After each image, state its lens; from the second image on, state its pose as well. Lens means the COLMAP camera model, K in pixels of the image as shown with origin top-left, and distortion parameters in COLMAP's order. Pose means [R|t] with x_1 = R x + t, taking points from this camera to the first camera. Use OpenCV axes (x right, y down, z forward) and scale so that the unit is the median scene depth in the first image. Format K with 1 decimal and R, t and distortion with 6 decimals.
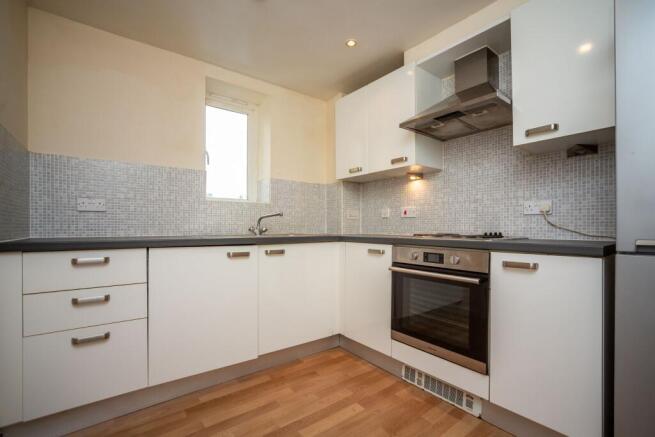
lens RADIAL K [[294.7, 0, 327.7], [0, 294.7, 228.1], [0, 0, 1]] dist [-0.001138, -0.000056]
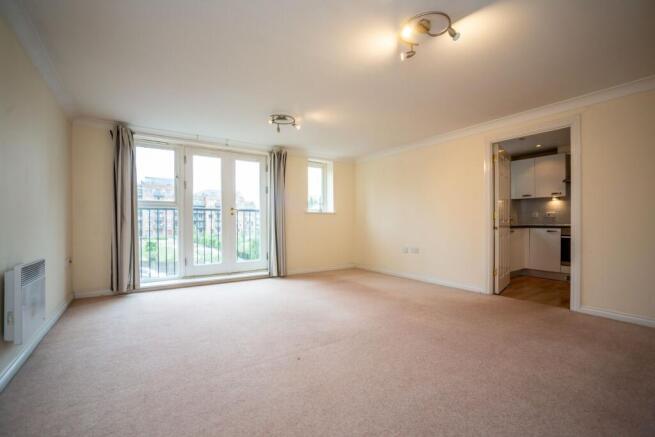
lens RADIAL K [[284.1, 0, 327.5], [0, 284.1, 218.5], [0, 0, 1]] dist [-0.021828, -0.000086]
pose [[0.998215, -0.002697, -0.059662, -1.679815], [0.002336, 0.999979, -0.006106, -0.021146], [0.059677, 0.005956, 0.998200, -1.570704]]
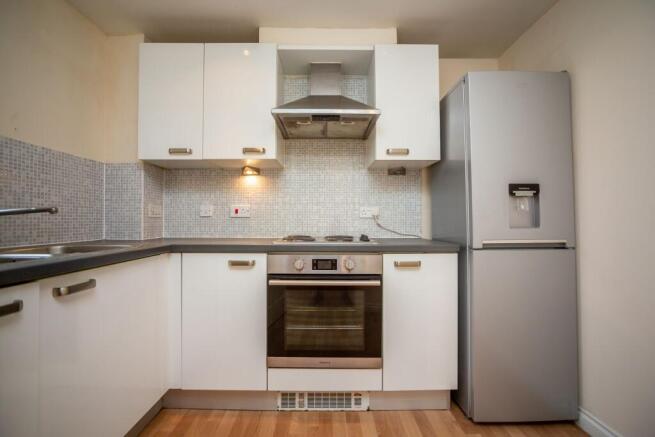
lens RADIAL K [[284.1, 0, 327.5], [0, 284.1, 218.5], [0, 0, 1]] dist [-0.021828, -0.000086]
pose [[0.609984, 0.003430, 0.792406, -0.305299], [0.004199, 0.999963, -0.007561, -0.033243], [-0.792403, 0.007940, 0.609947, 0.391948]]
